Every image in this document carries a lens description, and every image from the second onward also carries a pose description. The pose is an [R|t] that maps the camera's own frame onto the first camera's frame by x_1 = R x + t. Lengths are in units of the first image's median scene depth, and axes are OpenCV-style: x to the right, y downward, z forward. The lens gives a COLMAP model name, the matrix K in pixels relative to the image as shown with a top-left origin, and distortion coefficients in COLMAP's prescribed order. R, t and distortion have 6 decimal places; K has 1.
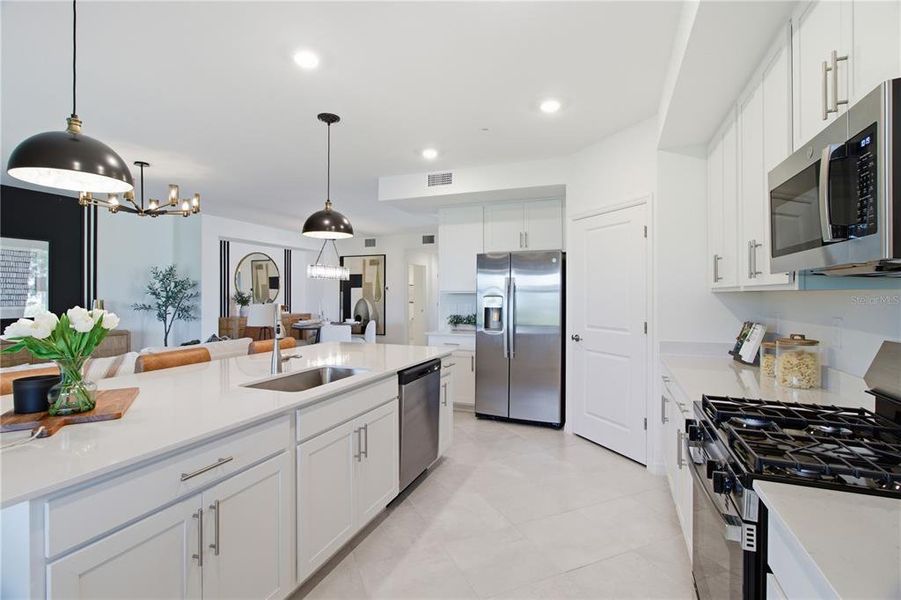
lens RADIAL K [[423.4, 0, 454.5], [0, 423.4, 295.1], [0, 0, 1]] dist [-0.021210, 0.014171]
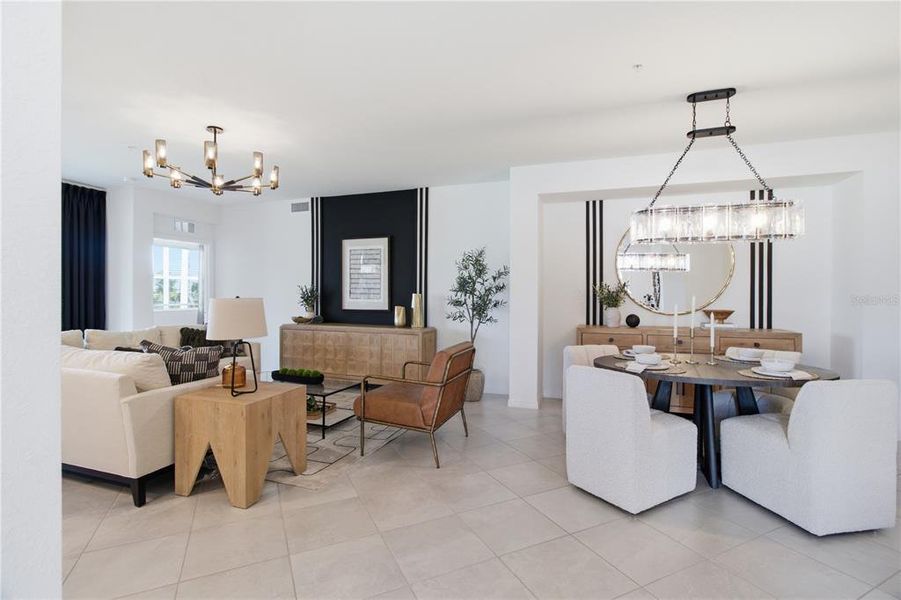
lens RADIAL K [[424.6, 0, 453.9], [0, 424.6, 296.4], [0, 0, 1]] dist [-0.052976, 0.055335]
pose [[0.038426, 0.004712, -0.999250, 0.096064], [-0.005237, 0.999976, 0.004514, 0.013819], [0.999248, 0.005060, 0.038450, 1.180518]]
